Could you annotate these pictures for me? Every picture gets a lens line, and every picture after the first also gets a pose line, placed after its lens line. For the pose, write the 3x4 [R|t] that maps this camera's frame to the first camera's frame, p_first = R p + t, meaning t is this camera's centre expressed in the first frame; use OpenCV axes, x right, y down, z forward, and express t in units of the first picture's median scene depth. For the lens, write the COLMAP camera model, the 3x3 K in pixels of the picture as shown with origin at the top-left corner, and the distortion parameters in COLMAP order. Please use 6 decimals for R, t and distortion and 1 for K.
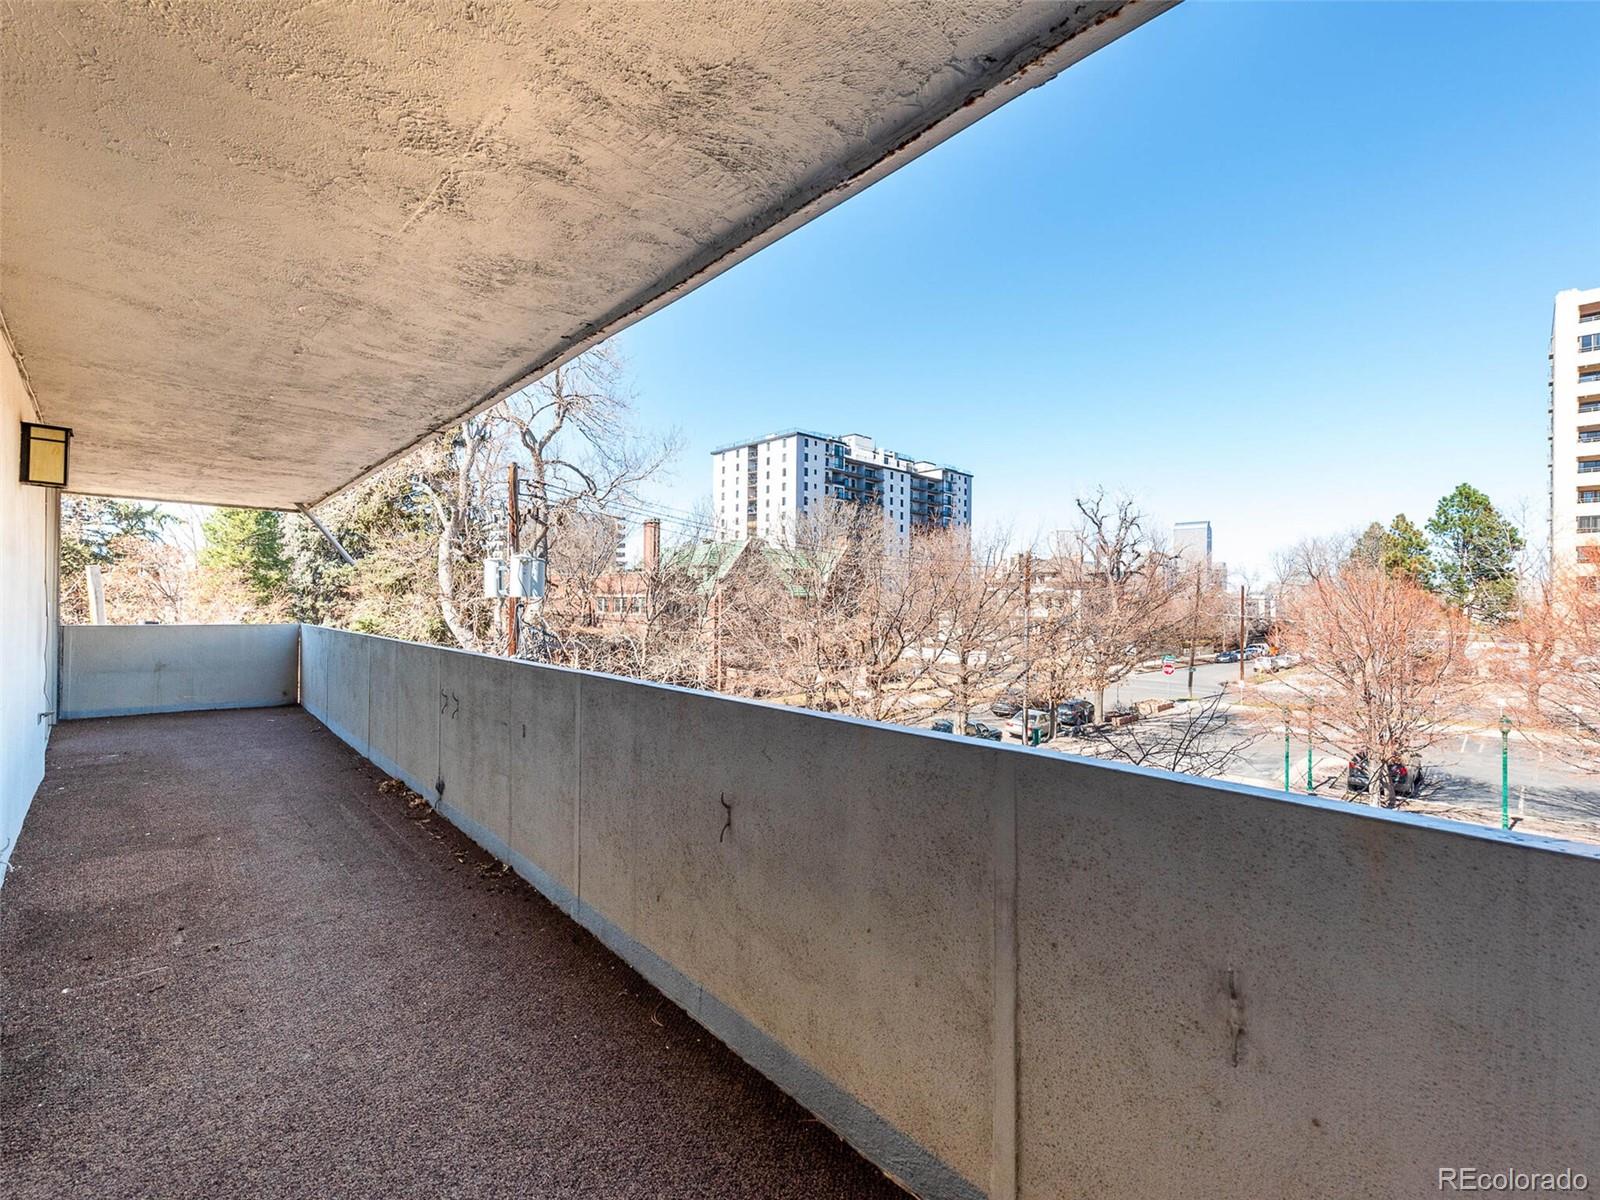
lens RADIAL K [[706.4, 0, 806.3], [0, 706.4, 597.8], [0, 0, 1]] dist [0.018756, -0.006809]
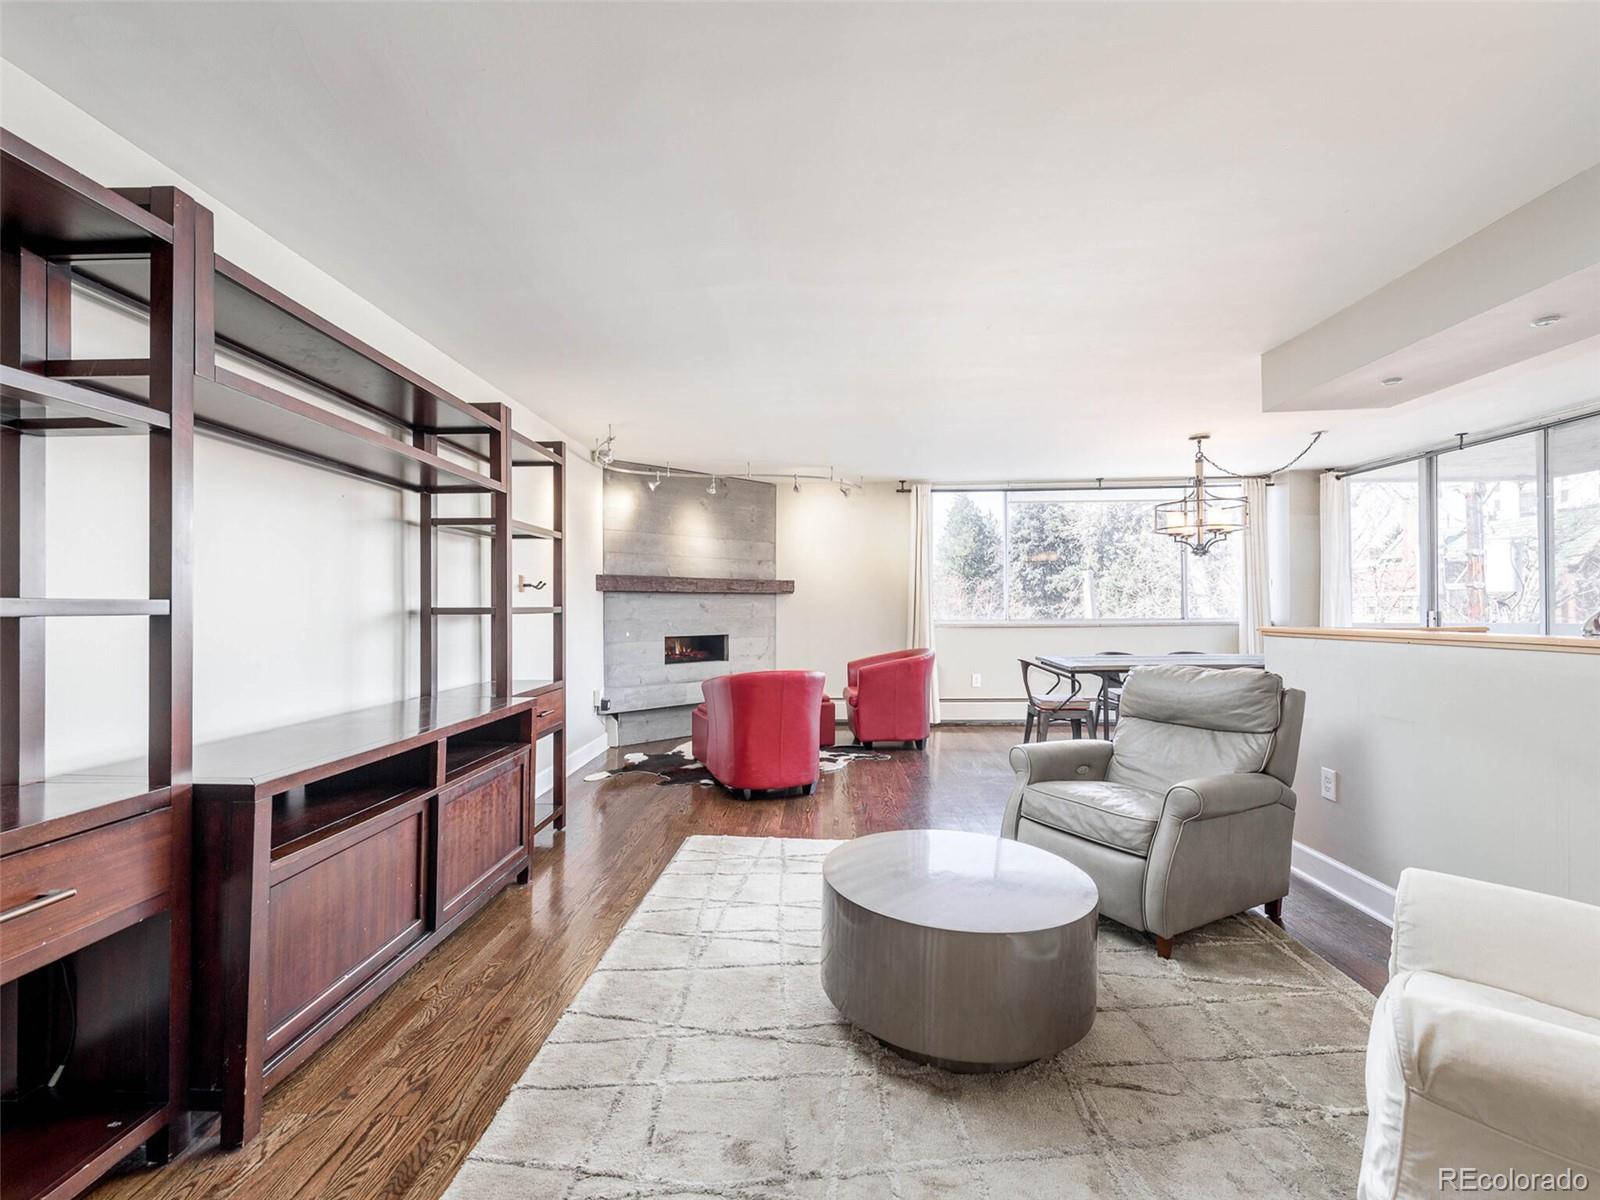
lens RADIAL K [[706.4, 0, 801.9], [0, 706.4, 602.3], [0, 0, 1]] dist [0.018756, -0.006809]
pose [[0.682165, -0.016245, -0.731018, -0.066278], [0.016612, 0.999839, -0.006718, 0.000624], [0.731009, -0.007561, 0.682325, -0.011645]]
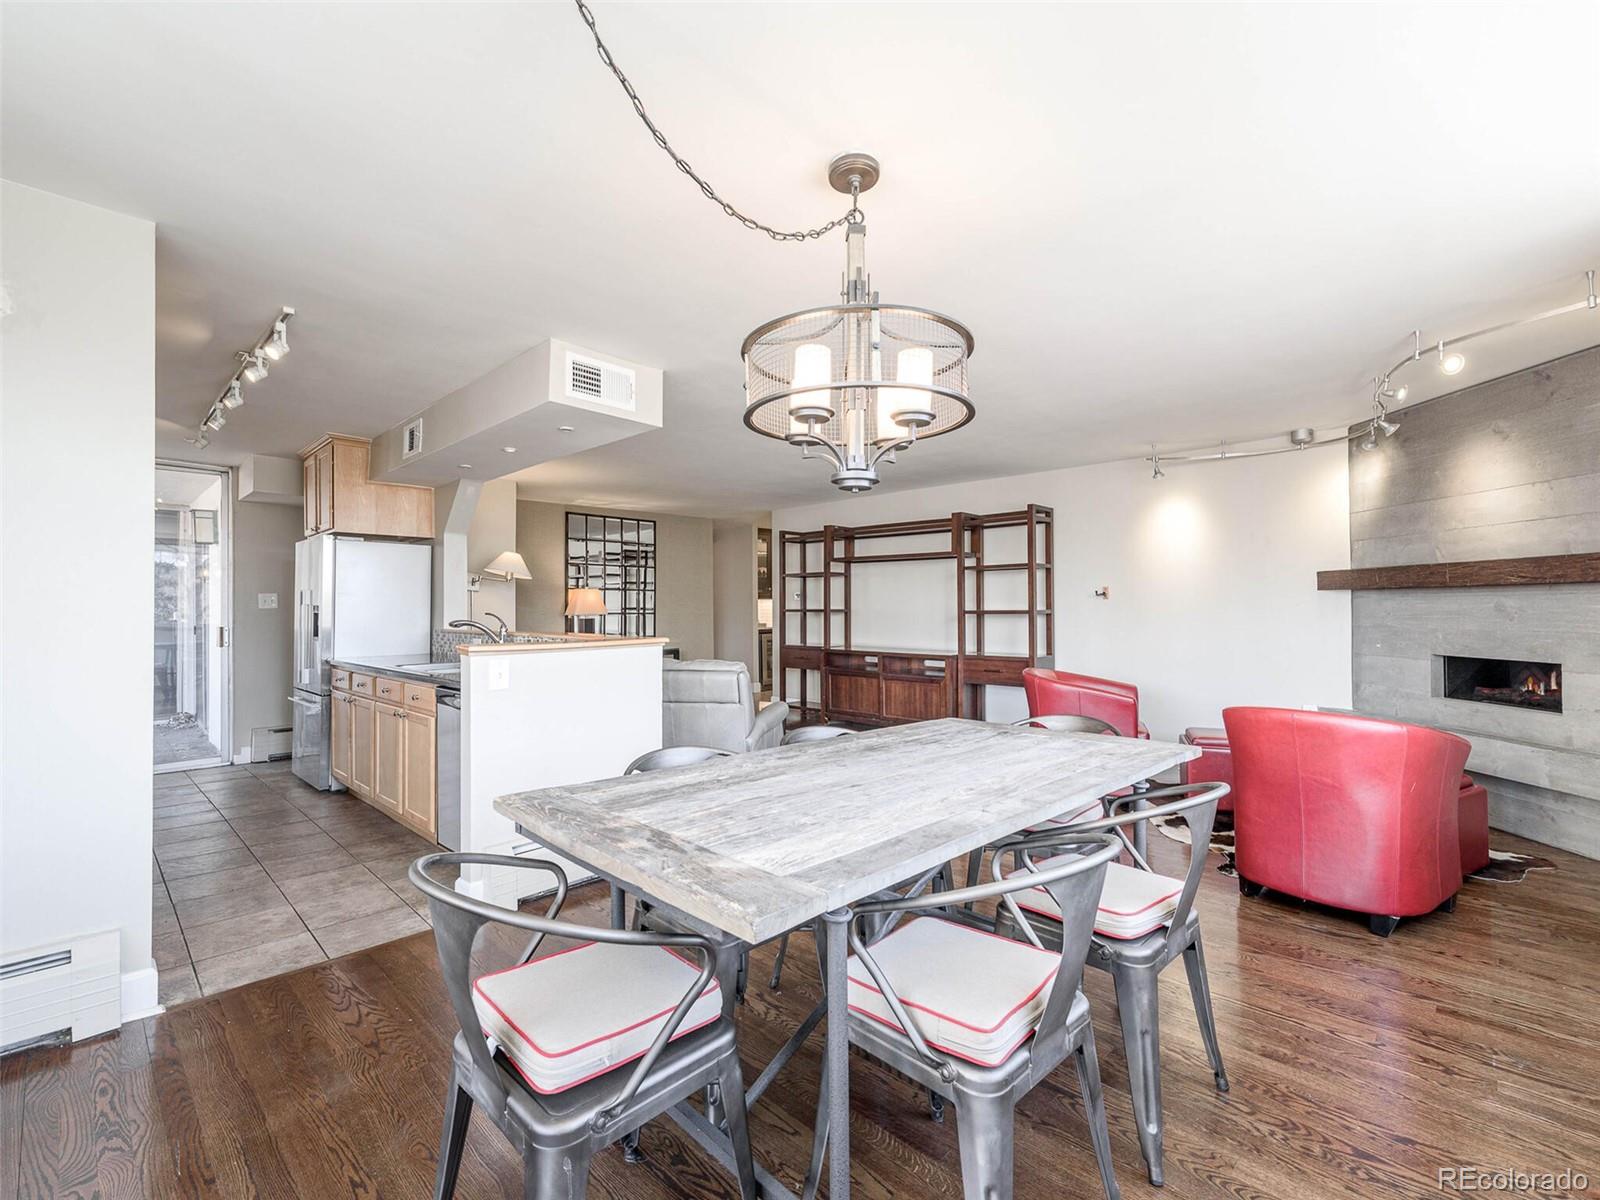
lens RADIAL K [[706.4, 0, 807.7], [0, 706.4, 603.0], [0, 0, 1]] dist [0.018756, -0.006809]
pose [[-0.999706, -0.002619, -0.024121, -0.083726], [-0.002214, 0.999856, -0.016808, 0.000830], [0.024162, -0.016750, -0.999568, 0.069412]]
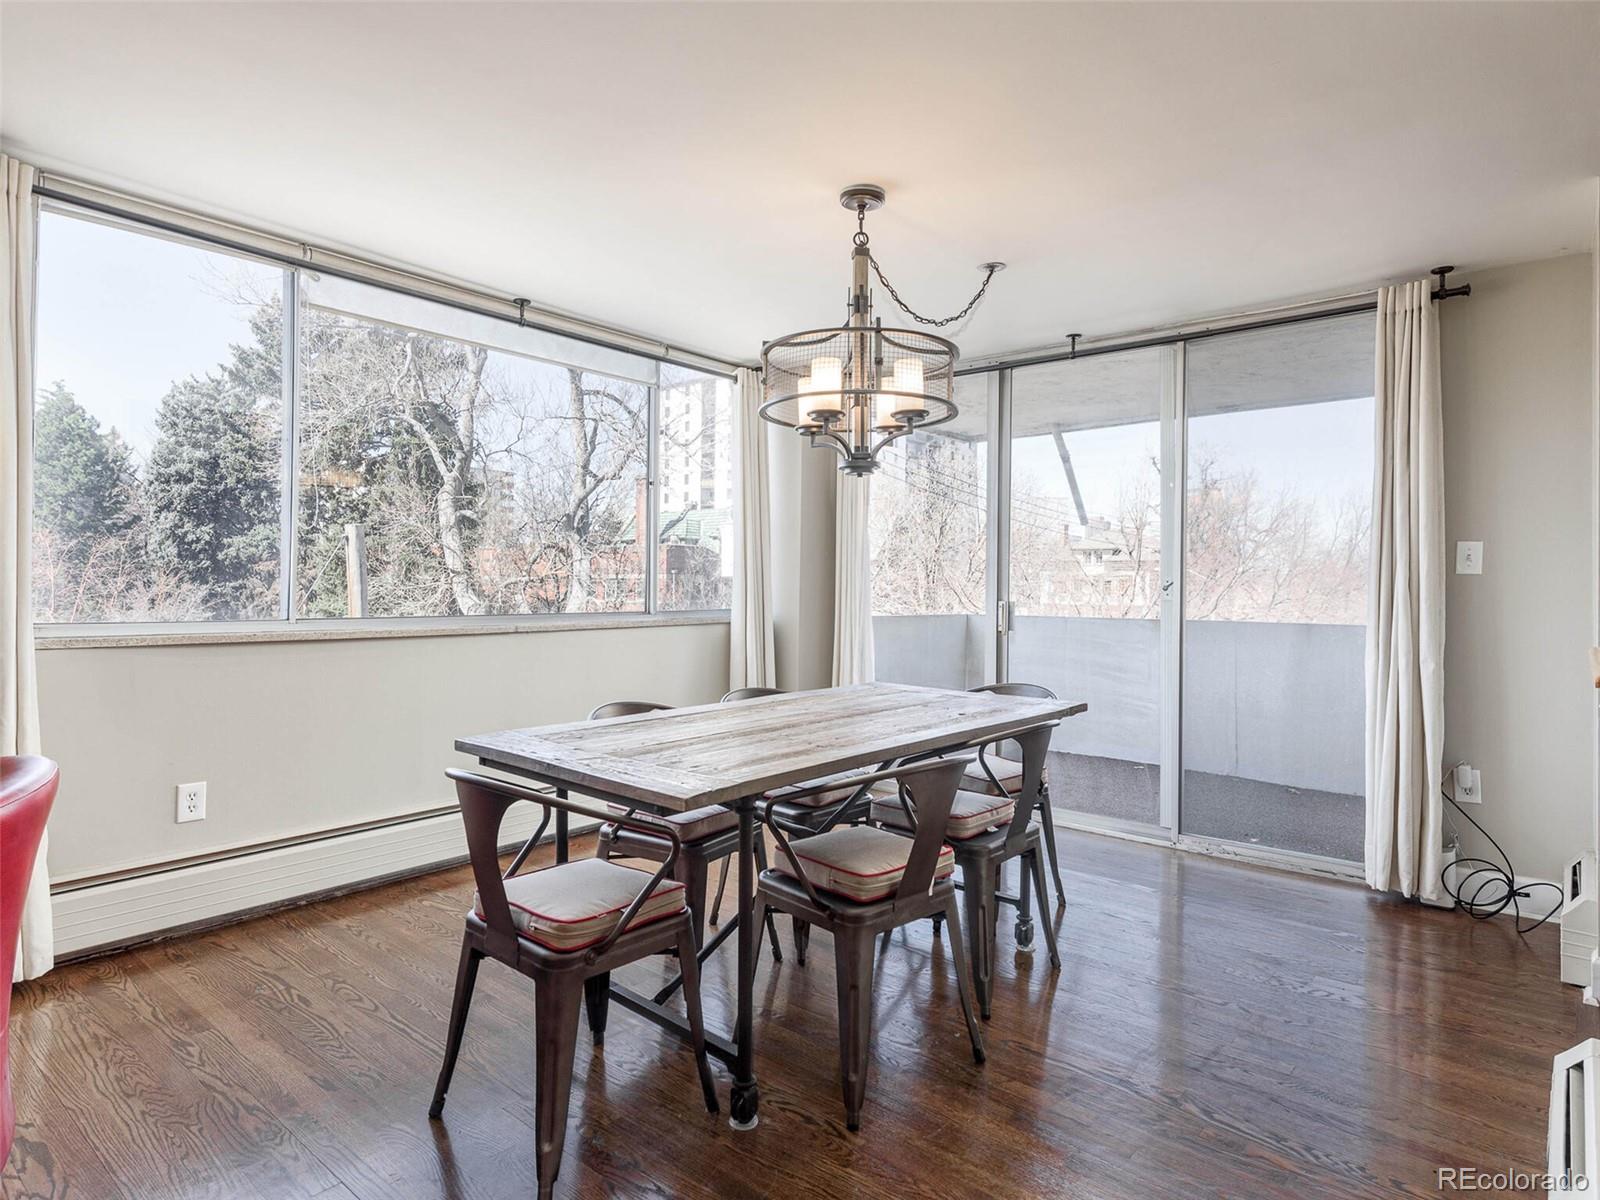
lens RADIAL K [[906.5, 0, 805.5], [0, 906.5, 586.0], [0, 0, 1]] dist [0.013691, -0.001390]
pose [[0.995538, 0.001540, 0.094354, -0.090394], [-0.002177, 0.999976, 0.006645, 0.000631], [-0.094341, -0.006821, 0.995517, 0.019099]]
